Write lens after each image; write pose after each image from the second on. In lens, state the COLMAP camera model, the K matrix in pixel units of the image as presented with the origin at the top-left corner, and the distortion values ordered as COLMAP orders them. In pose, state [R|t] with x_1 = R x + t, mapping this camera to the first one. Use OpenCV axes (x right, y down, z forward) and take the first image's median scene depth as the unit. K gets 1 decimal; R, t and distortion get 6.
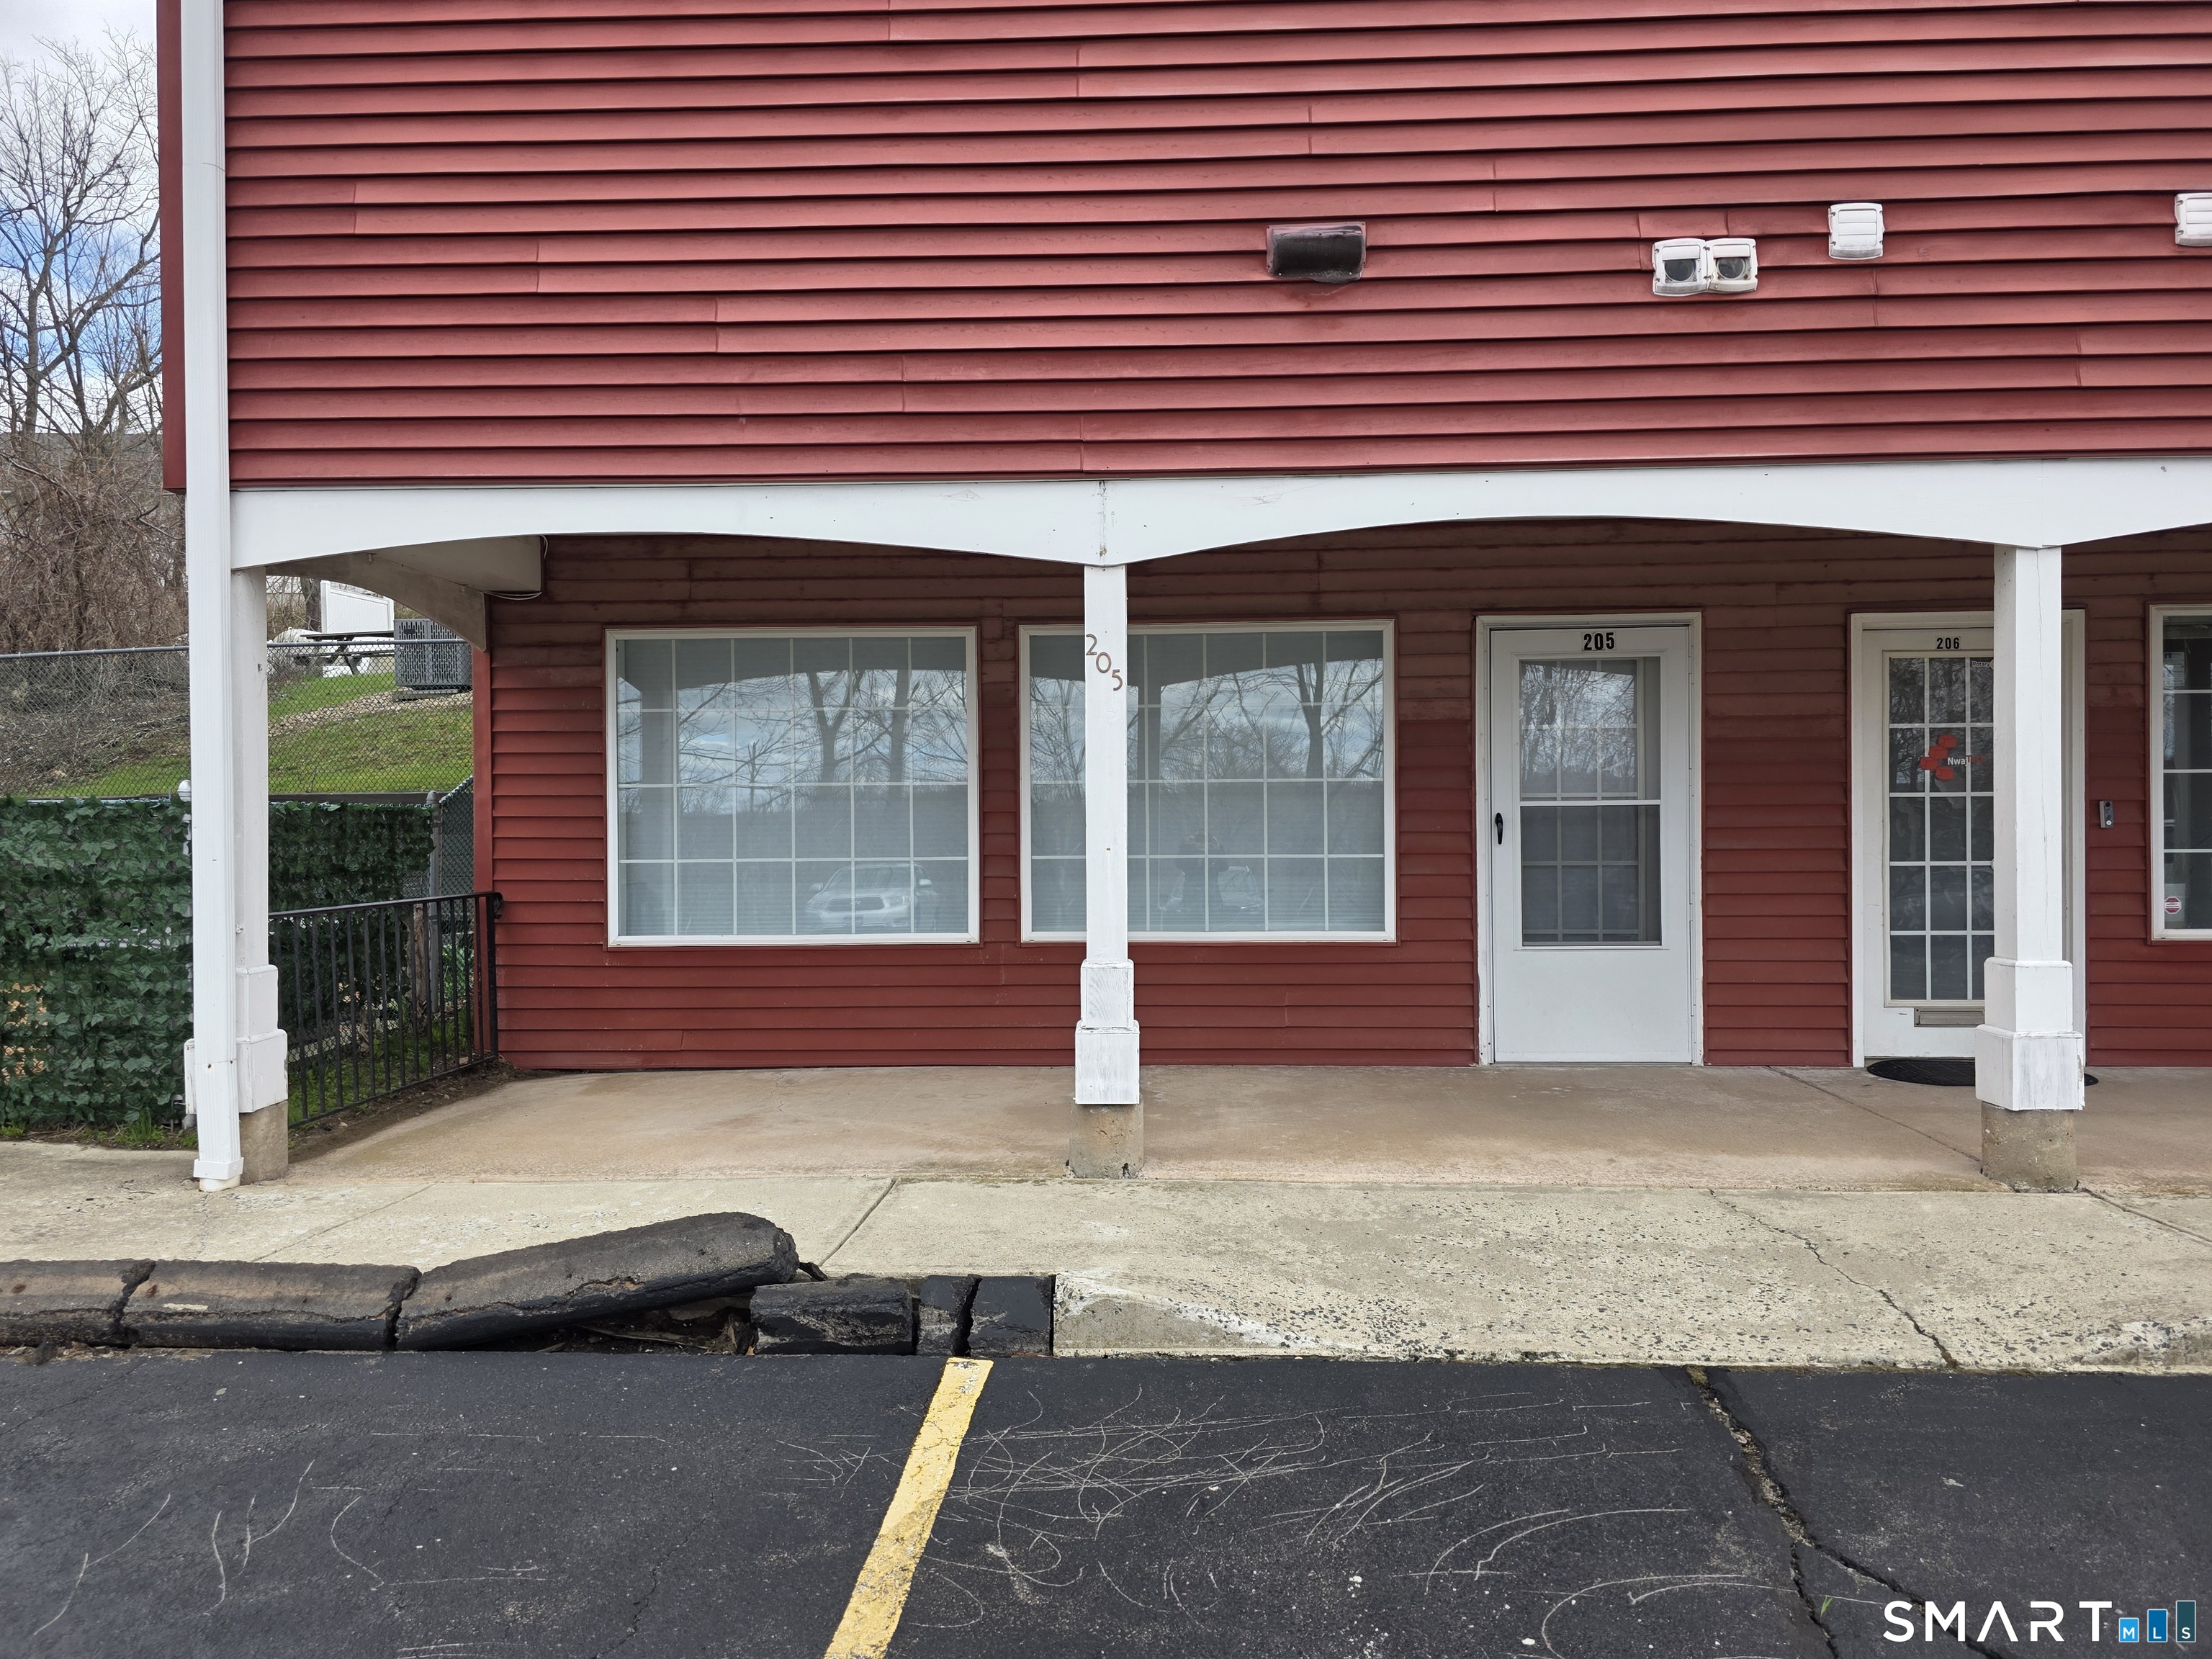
lens RADIAL K [[1478.2, 0, 1106.0], [0, 1478.2, 829.5], [0, 0, 1]] dist [0.072797, -0.078515]
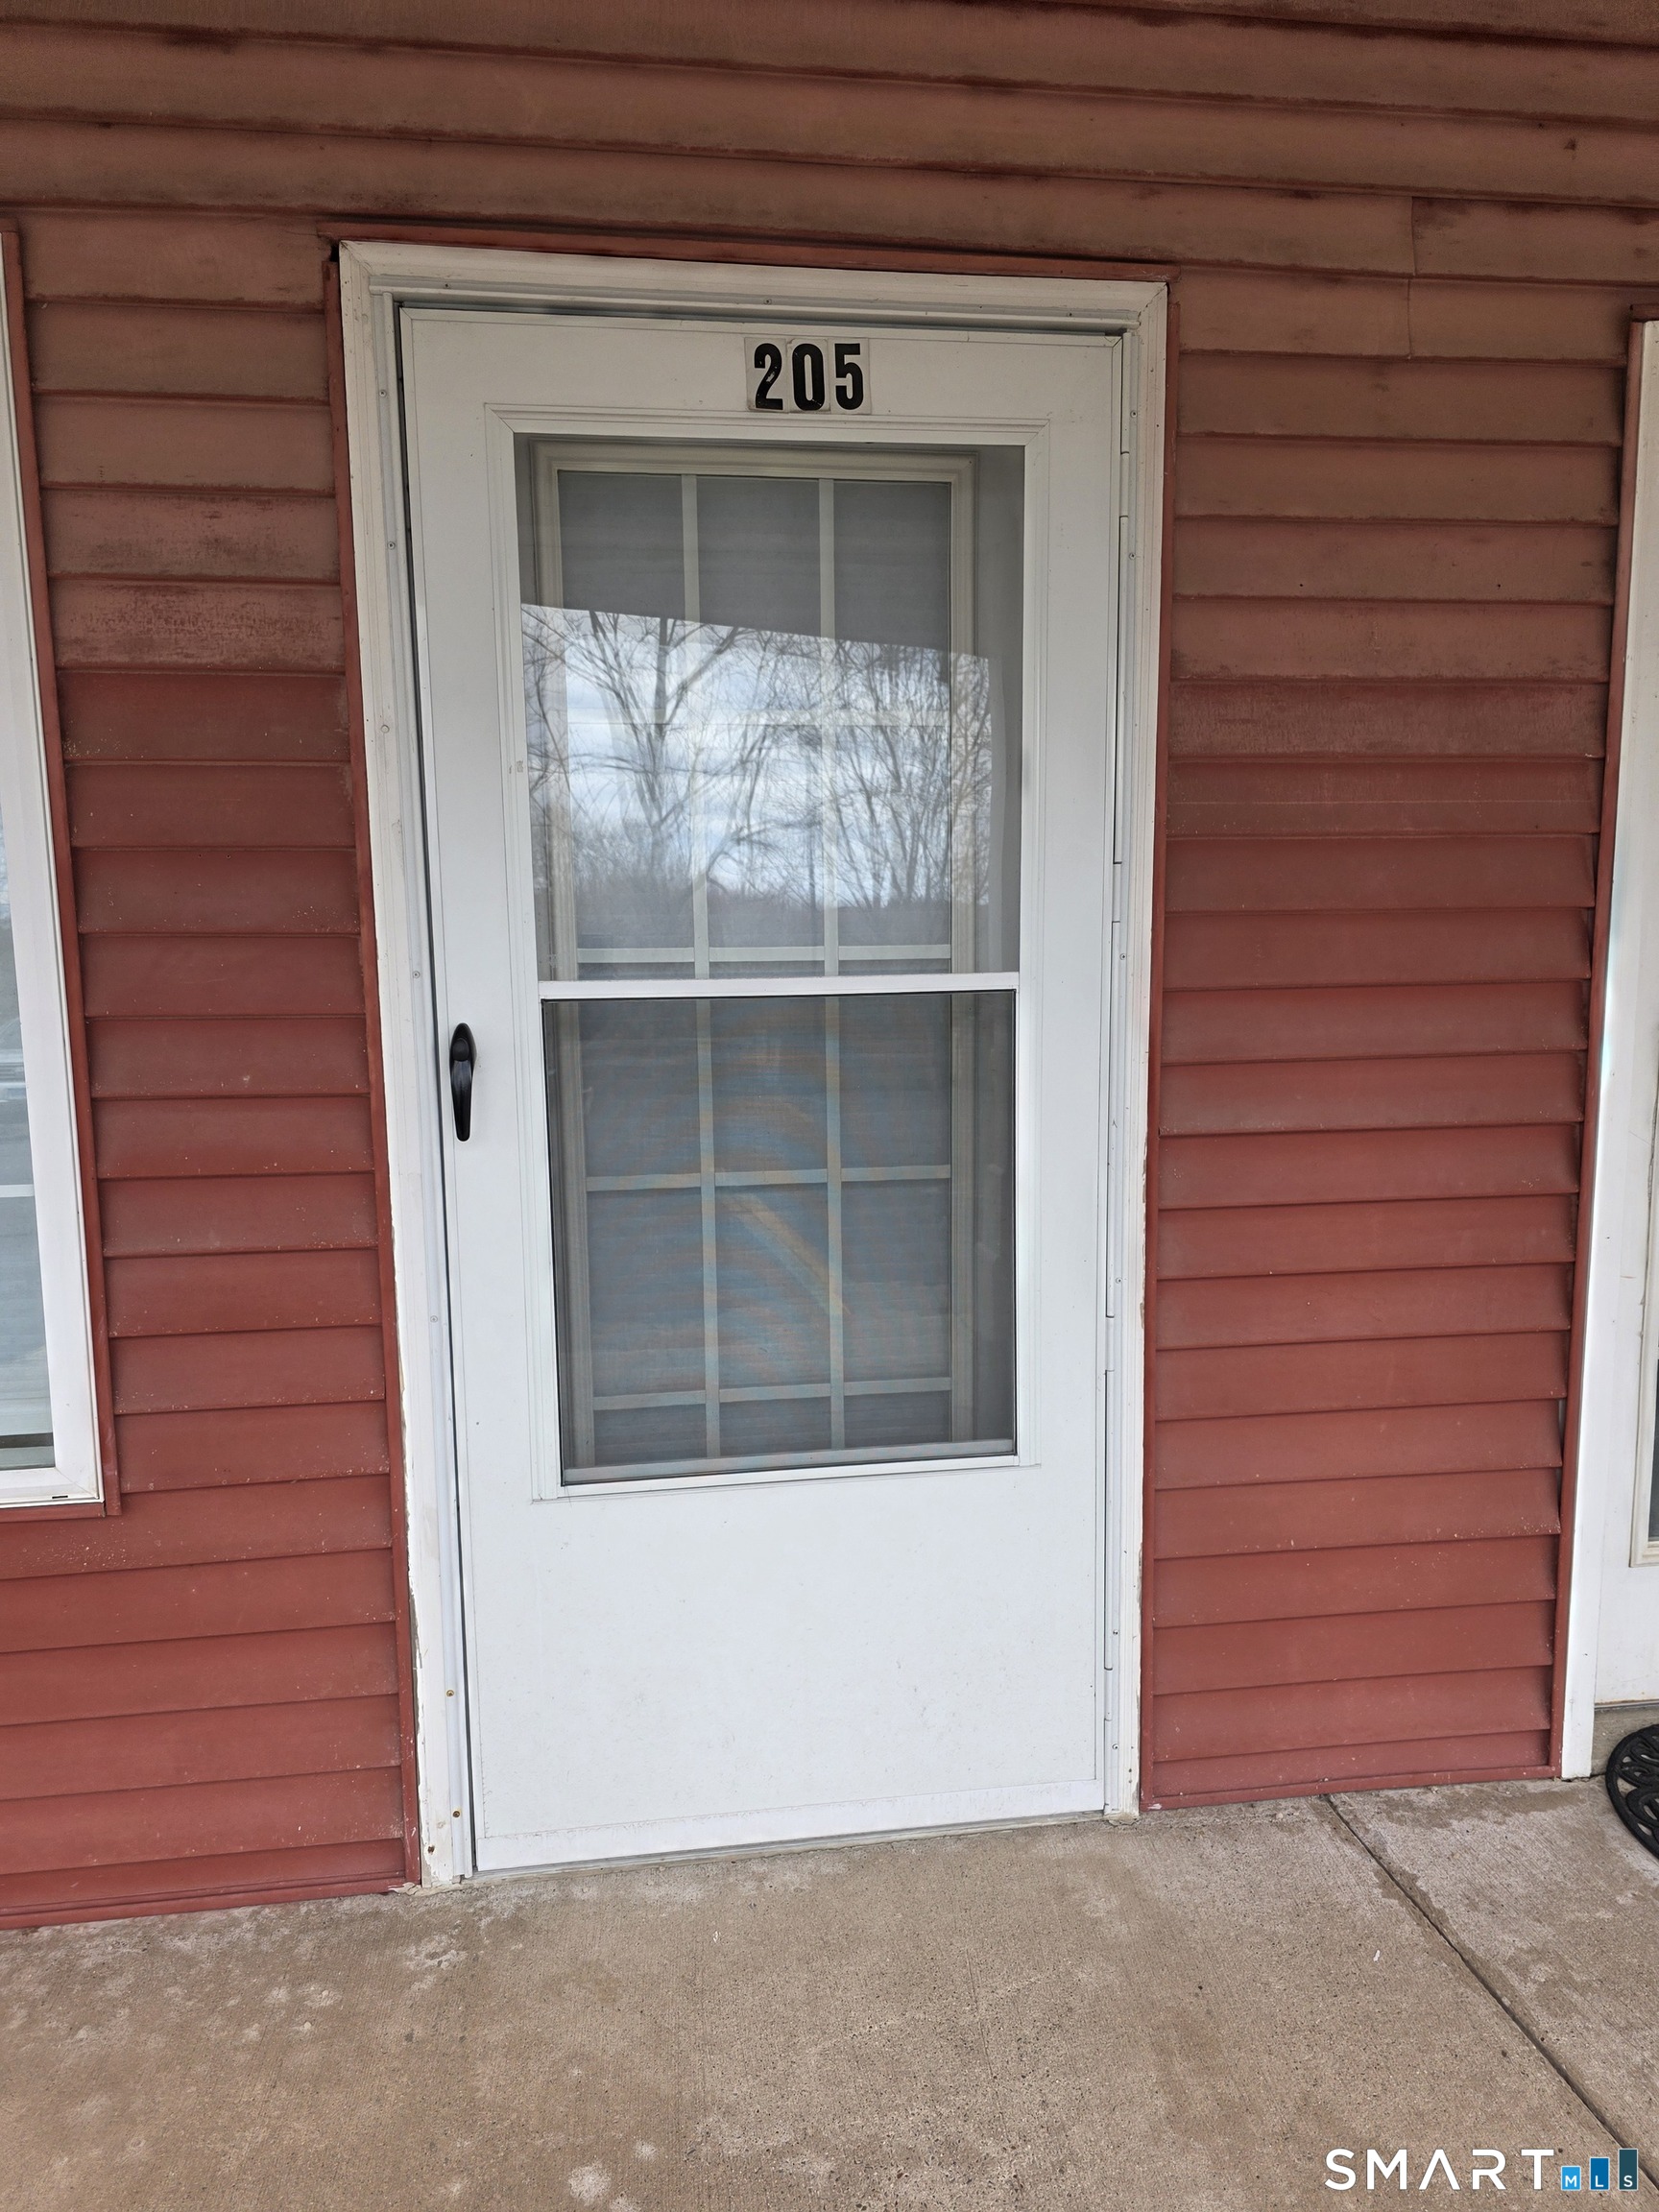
lens RADIAL K [[1478.2, 0, 836.4], [0, 1478.2, 1149.7], [0, 0, 1]] dist [0.072797, -0.078515]
pose [[0.981830, -0.033480, 0.186788, 0.281362], [0.007306, 0.990253, 0.139088, -0.026102], [-0.189624, -0.135196, 0.972504, 0.719333]]
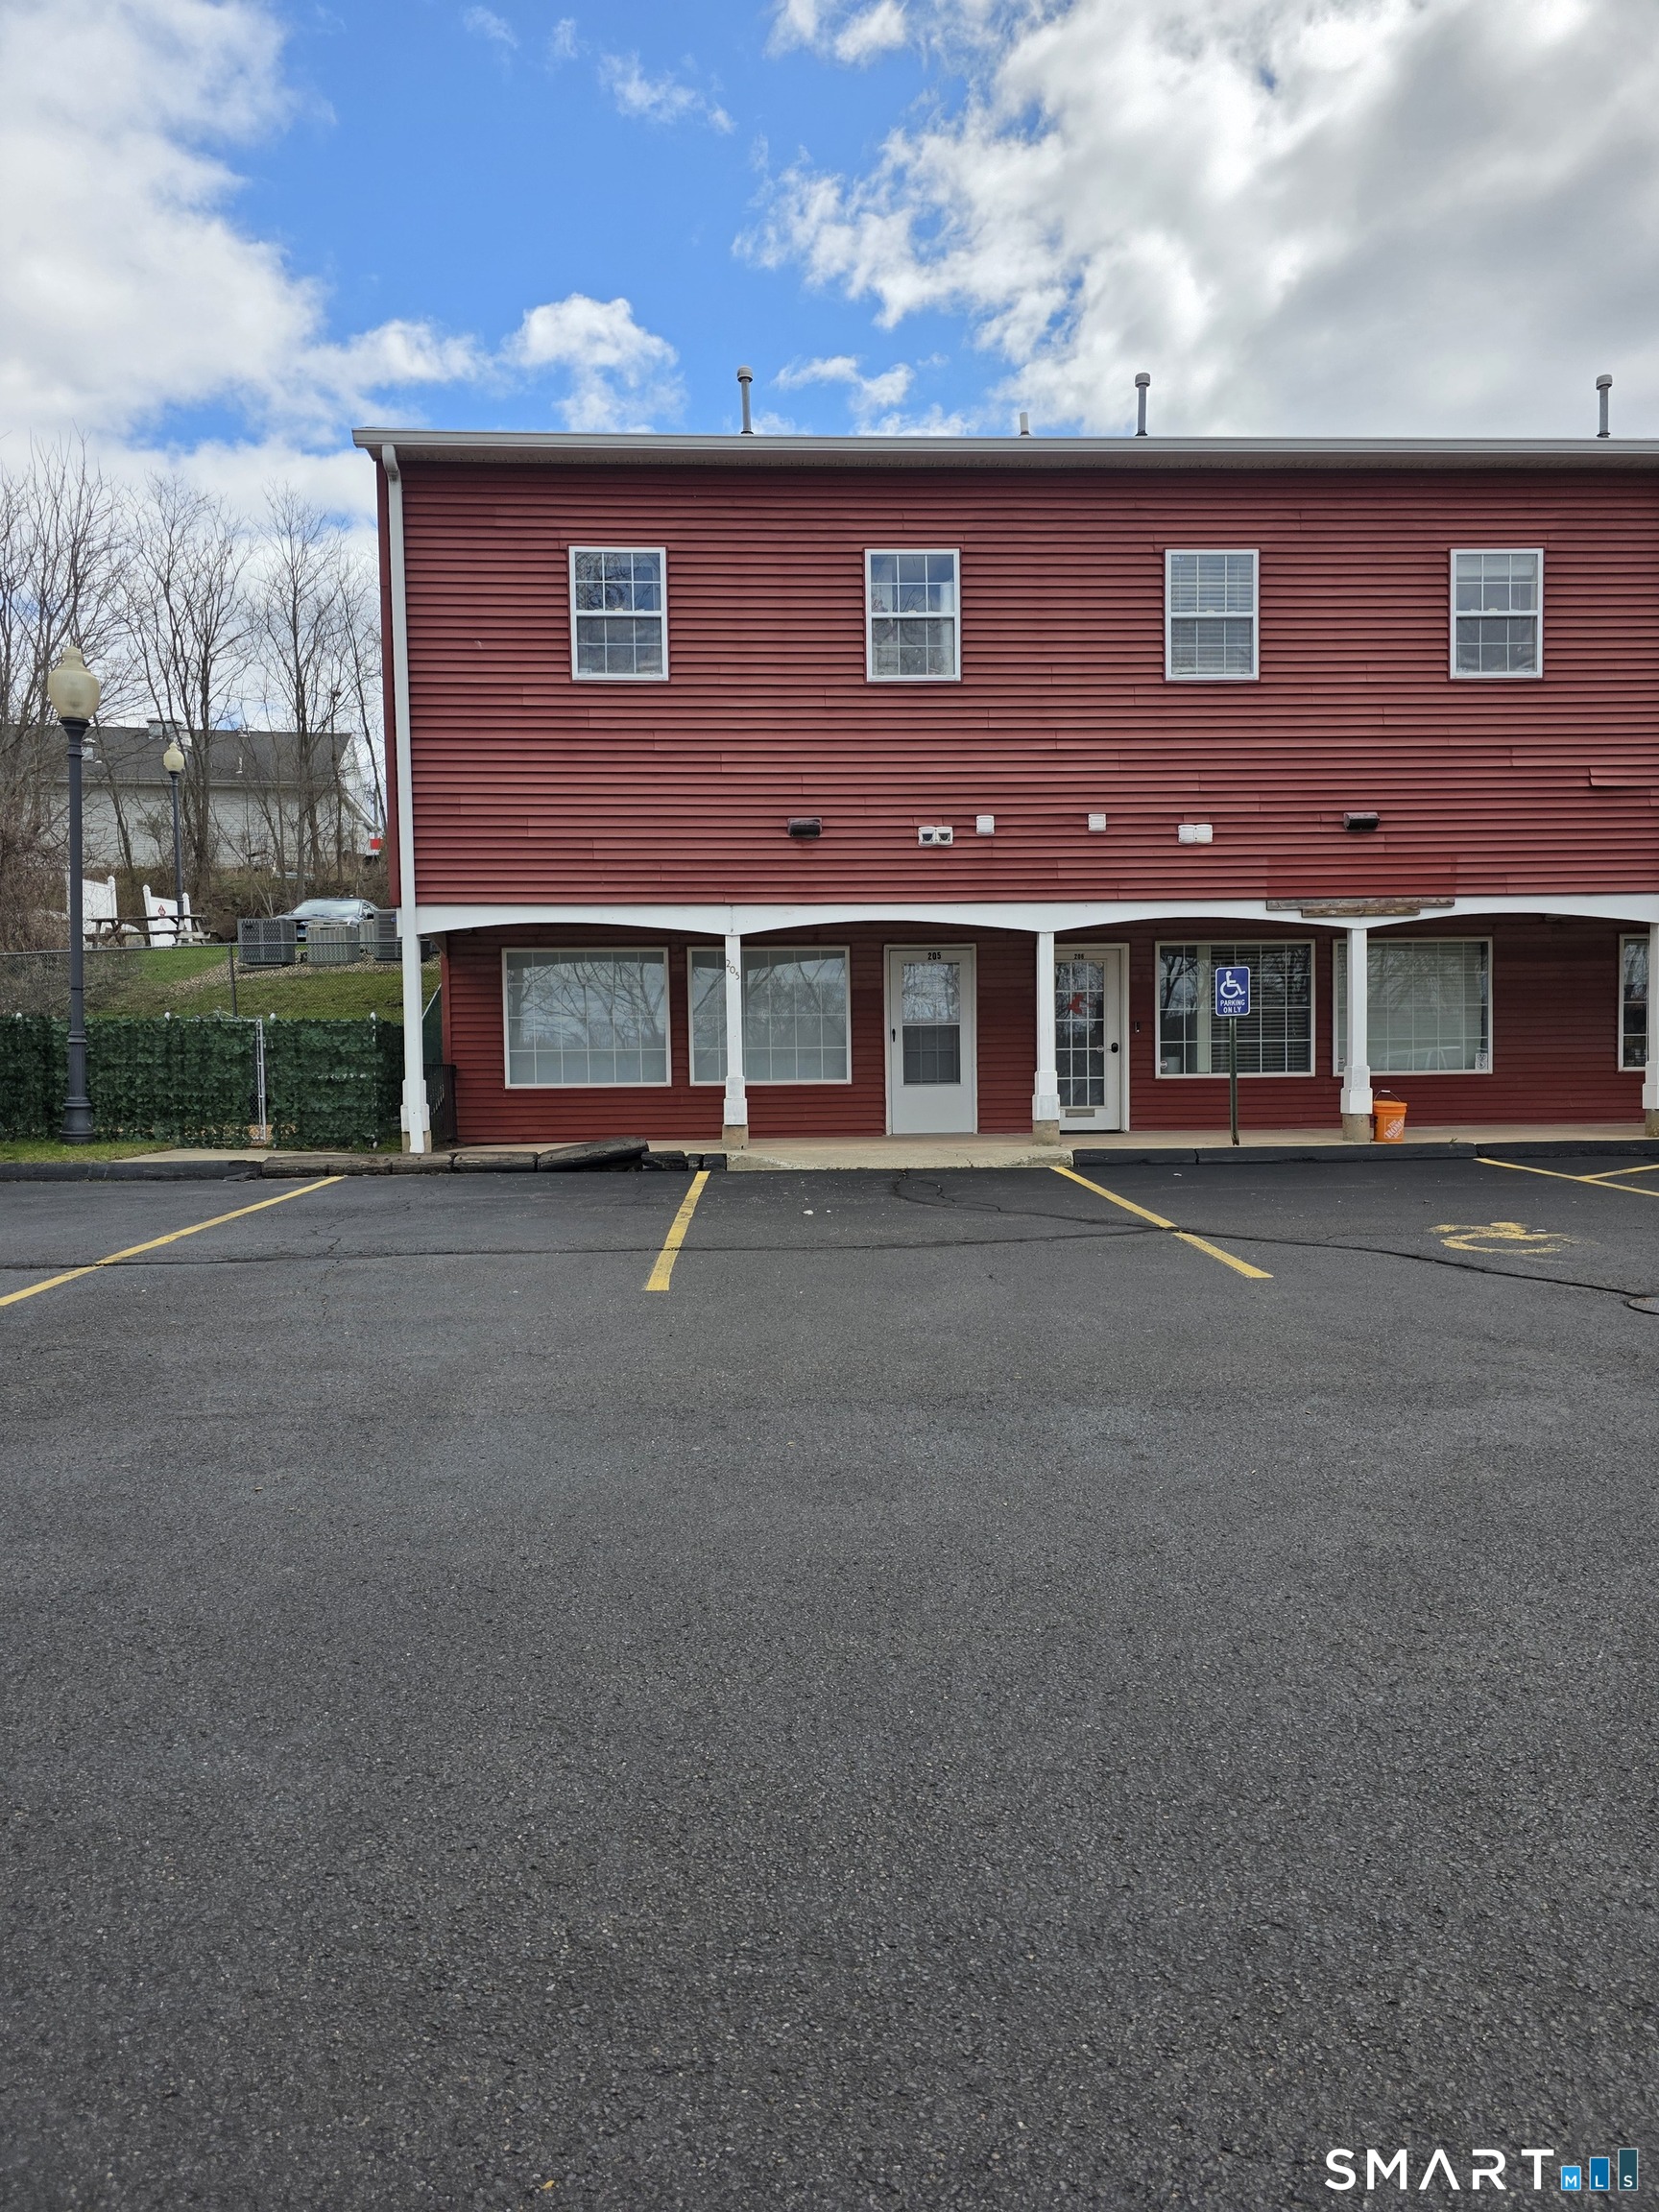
lens RADIAL K [[1478.2, 0, 836.4], [0, 1478.2, 1149.7], [0, 0, 1]] dist [0.072797, -0.078515]
pose [[0.994116, -0.011795, 0.107673, -0.081745], [0.007318, 0.999096, 0.041876, 0.082567], [-0.108070, -0.040842, 0.993304, -1.335892]]
